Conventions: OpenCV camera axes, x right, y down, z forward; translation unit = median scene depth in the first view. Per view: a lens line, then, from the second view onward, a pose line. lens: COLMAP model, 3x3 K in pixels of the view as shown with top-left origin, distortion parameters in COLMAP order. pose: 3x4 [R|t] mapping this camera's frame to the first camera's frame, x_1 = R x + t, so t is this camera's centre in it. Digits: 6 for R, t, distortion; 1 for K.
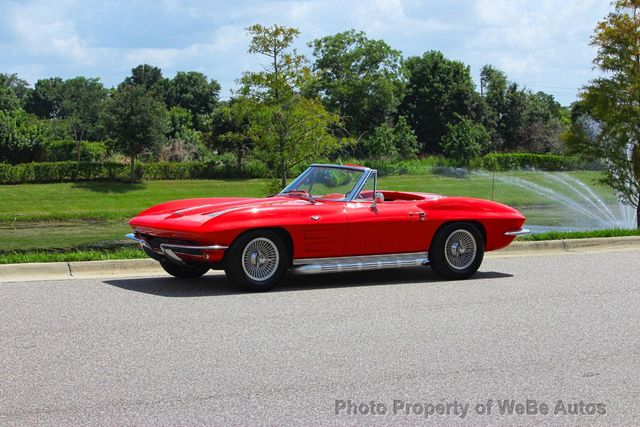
lens RADIAL K [[1614.2, 0, 320.0], [0, 1614.2, 213.5], [0, 0, 1]] dist [-0.439418, 0.520051]
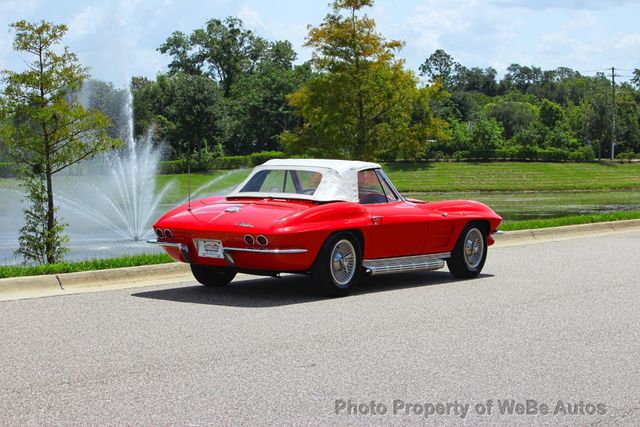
lens RADIAL K [[1614.2, 0, 320.0], [0, 1614.2, 213.5], [0, 0, 1]] dist [-0.439418, 0.520051]
pose [[0.923560, -0.017995, 0.383030, -0.232792], [0.019701, 0.999806, -0.000529, -0.000259], [-0.382946, 0.008035, 0.923736, 0.073340]]
